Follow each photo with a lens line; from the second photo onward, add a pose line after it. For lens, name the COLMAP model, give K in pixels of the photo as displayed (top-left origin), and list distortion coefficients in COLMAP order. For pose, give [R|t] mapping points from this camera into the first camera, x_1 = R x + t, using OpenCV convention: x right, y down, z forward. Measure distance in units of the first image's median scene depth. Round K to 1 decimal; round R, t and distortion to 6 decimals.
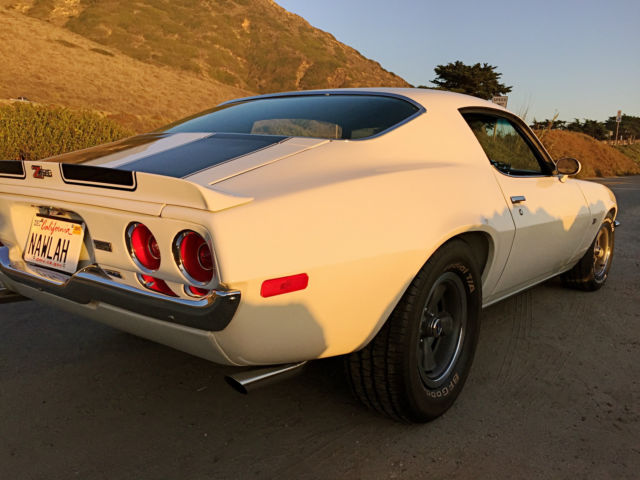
lens RADIAL K [[552.5, 0, 320.0], [0, 552.5, 240.0], [0, 0, 1]] dist [0.073933, -0.107288]
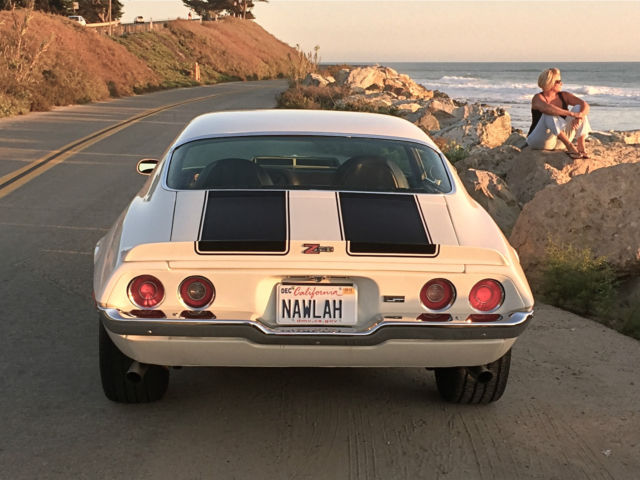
lens RADIAL K [[1155.6, 0, 320.0], [0, 1155.6, 240.0], [0, 0, 1]] dist [0.027134, 0.042584]
pose [[0.758908, -0.113191, 0.641285, -1.675663], [0.096706, 0.993448, 0.060907, -0.232560], [-0.643977, 0.015793, 0.764882, -0.753674]]
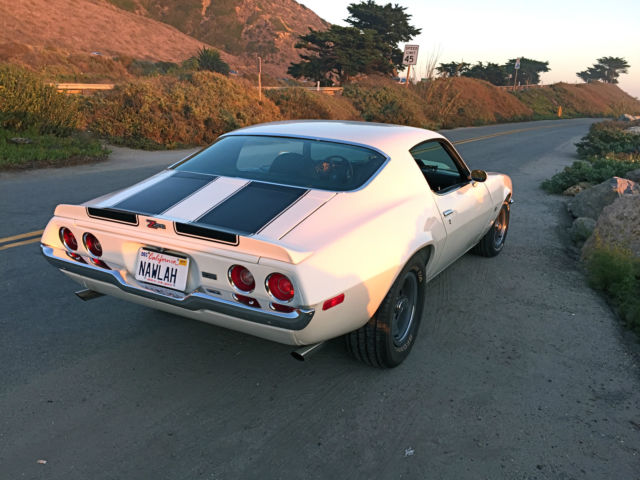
lens RADIAL K [[552.5, 0, 320.0], [0, 552.5, 240.0], [0, 0, 1]] dist [0.073933, -0.107288]
pose [[0.987525, -0.028170, 0.154922, -0.230700], [0.010562, 0.993502, 0.113322, -0.193780], [-0.157108, -0.110272, 0.981406, -0.432315]]
